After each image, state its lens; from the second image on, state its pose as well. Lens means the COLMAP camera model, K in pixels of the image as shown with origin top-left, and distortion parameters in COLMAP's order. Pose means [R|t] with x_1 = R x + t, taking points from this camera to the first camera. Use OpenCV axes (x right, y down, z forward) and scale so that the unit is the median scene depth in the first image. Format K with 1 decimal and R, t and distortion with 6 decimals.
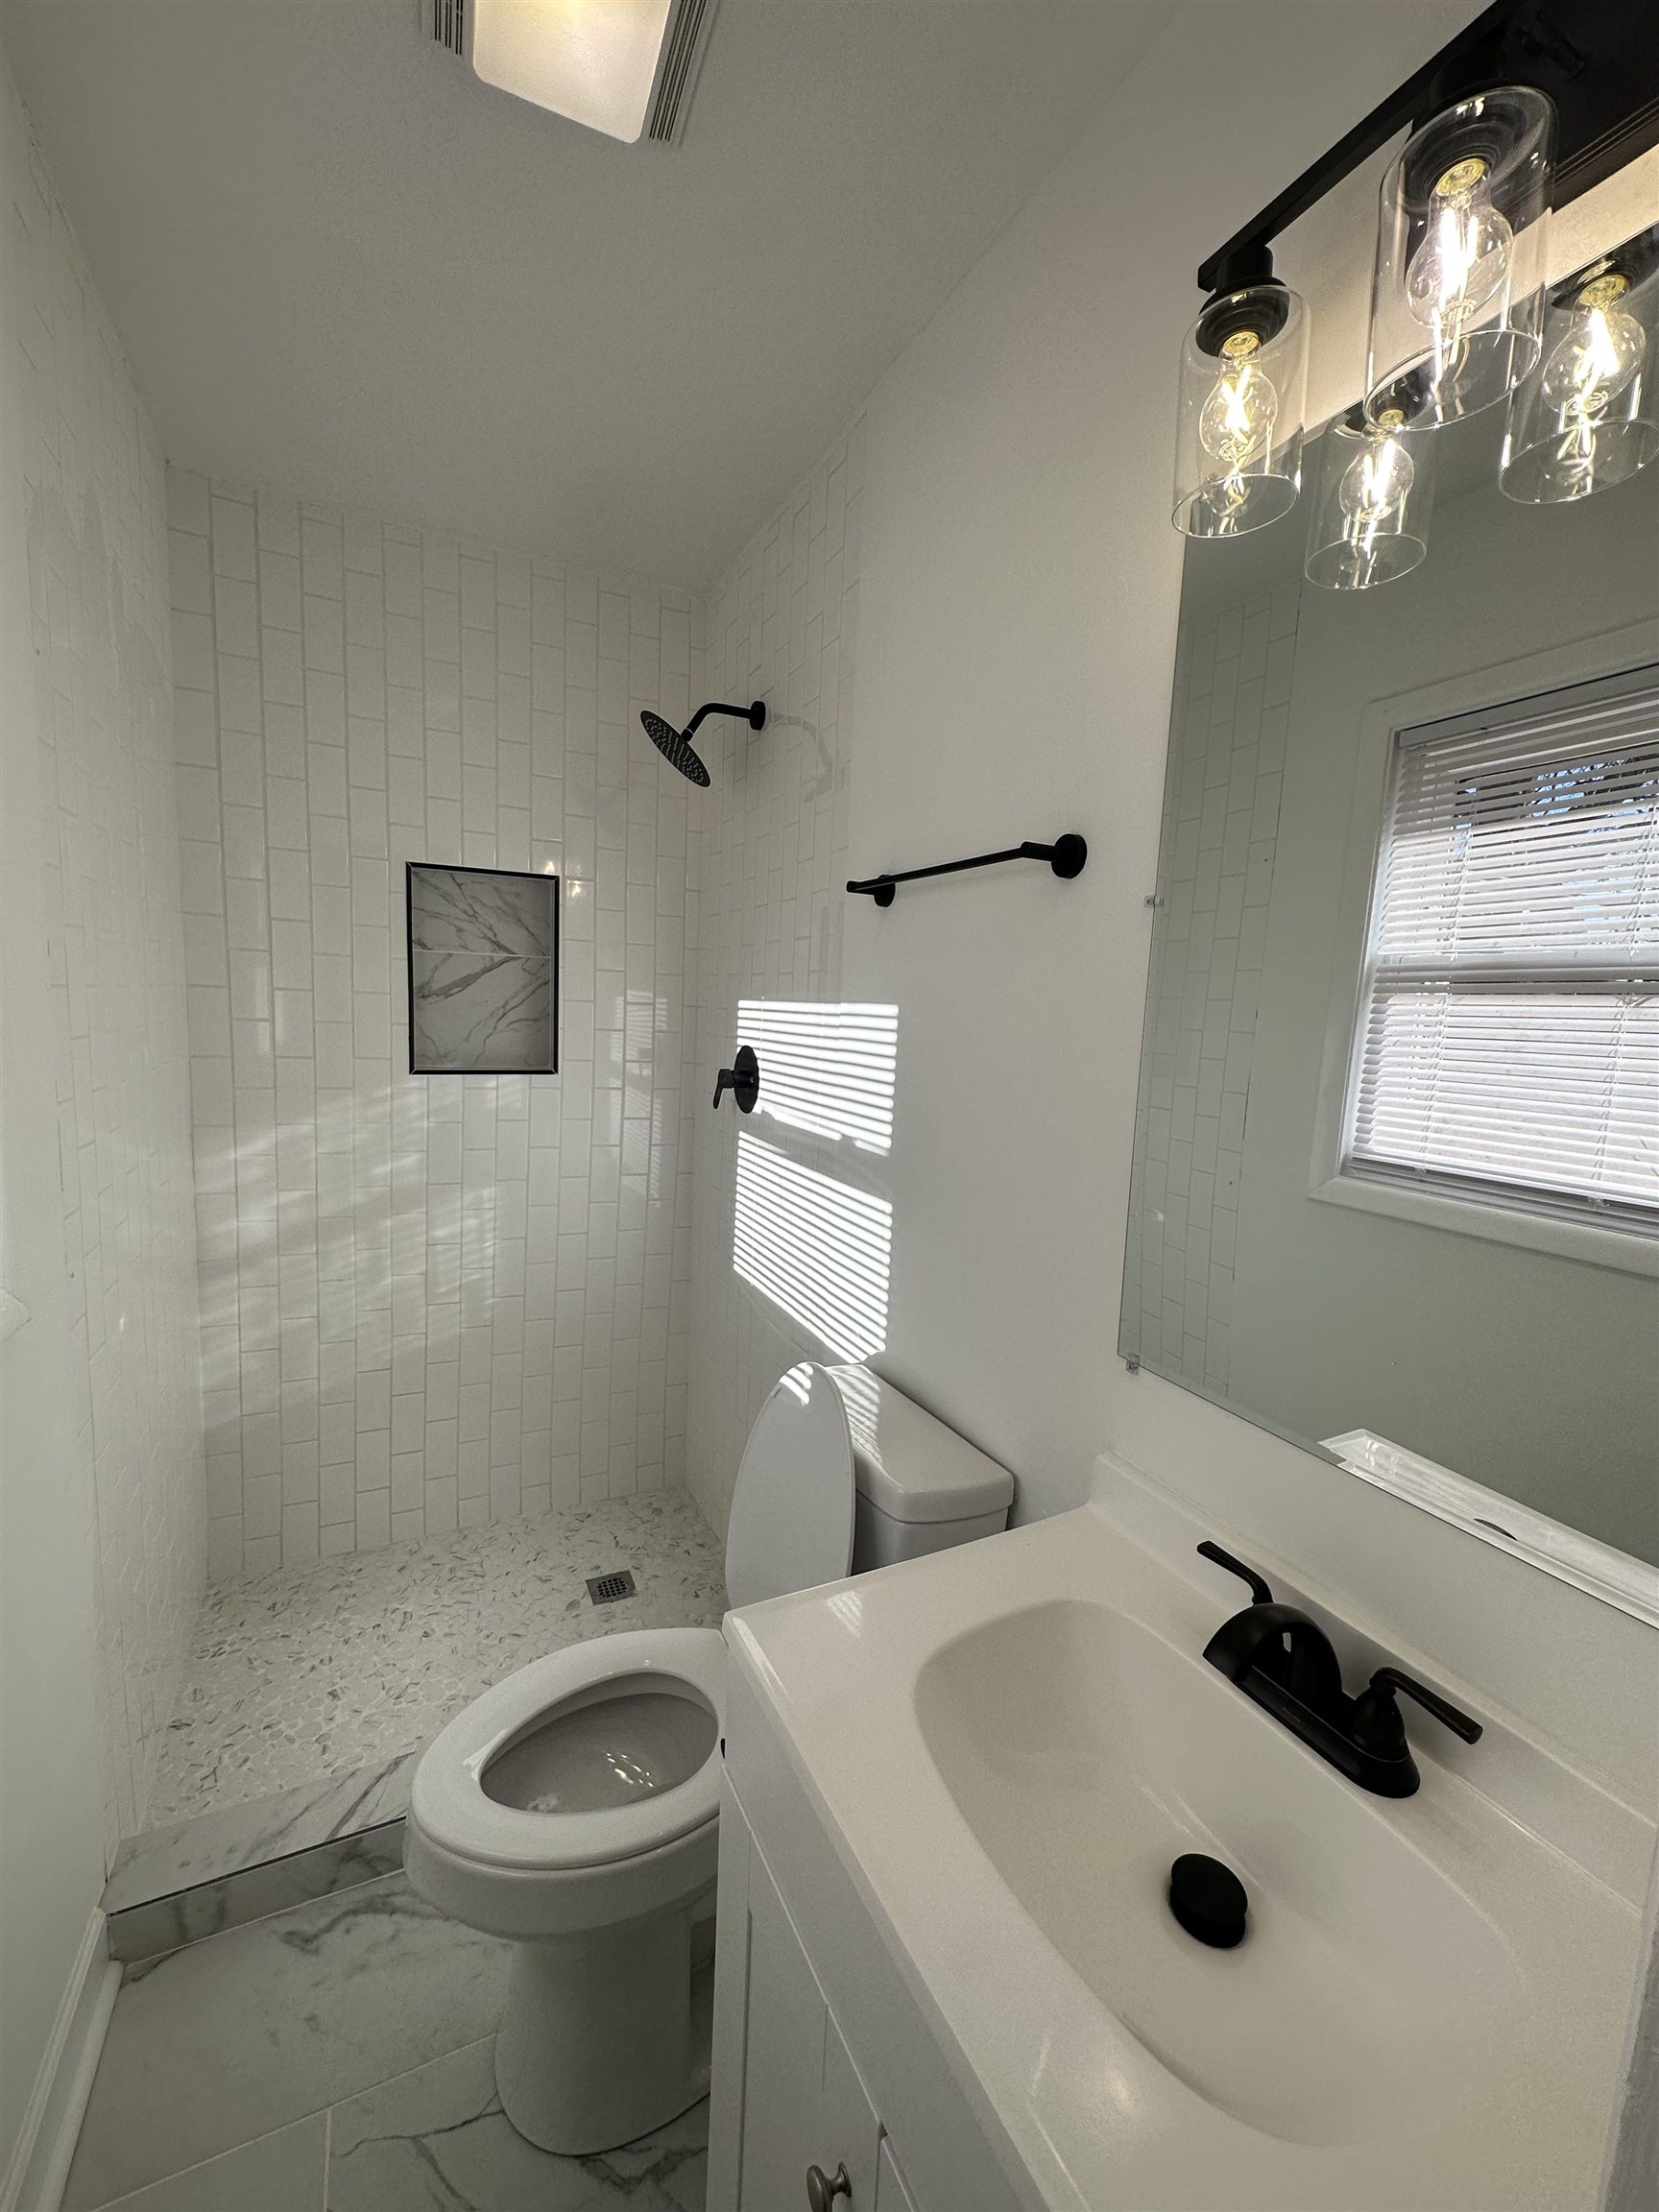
lens RADIAL K [[881.4, 0, 826.7], [0, 881.4, 1107.0], [0, 0, 1]] dist [-0.006936, 0.002159]
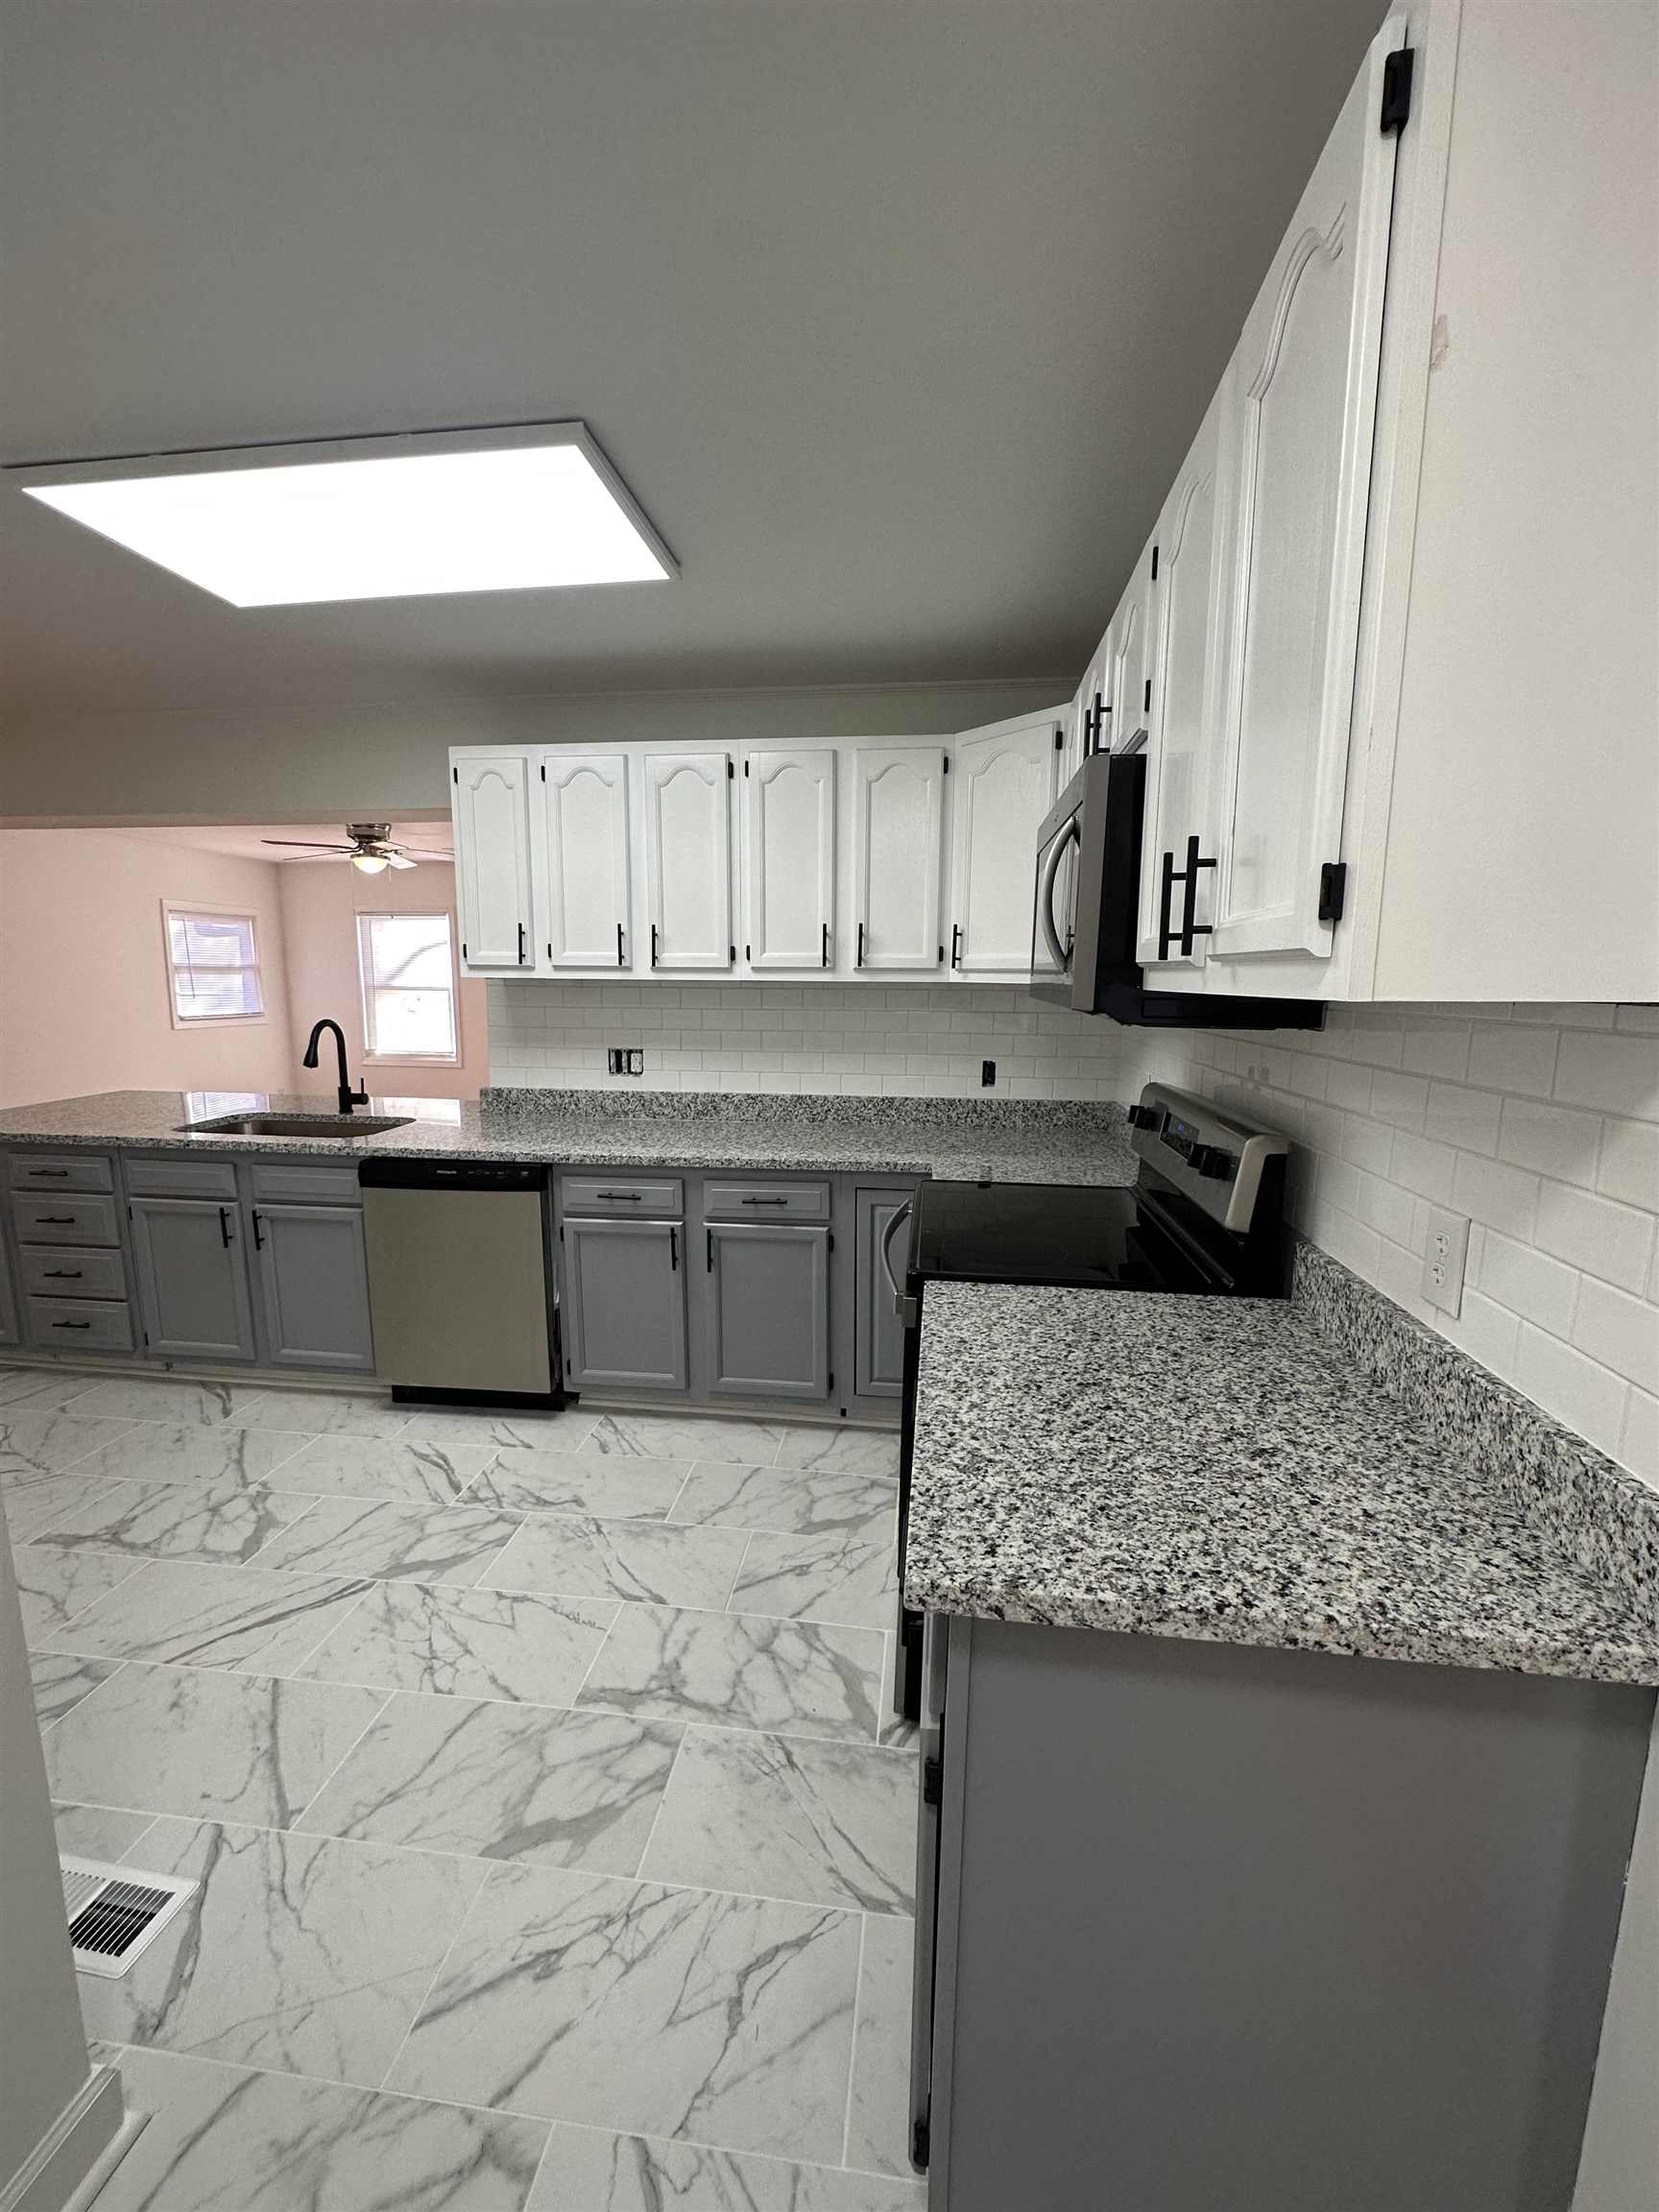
lens RADIAL K [[881.4, 0, 831.7], [0, 881.4, 1107.9], [0, 0, 1]] dist [-0.006936, 0.002159]
pose [[-0.837963, -0.121774, 0.531967, -1.910277], [0.024102, 0.965577, 0.258999, -0.322355], [-0.545194, 0.229853, -0.806183, 1.988003]]
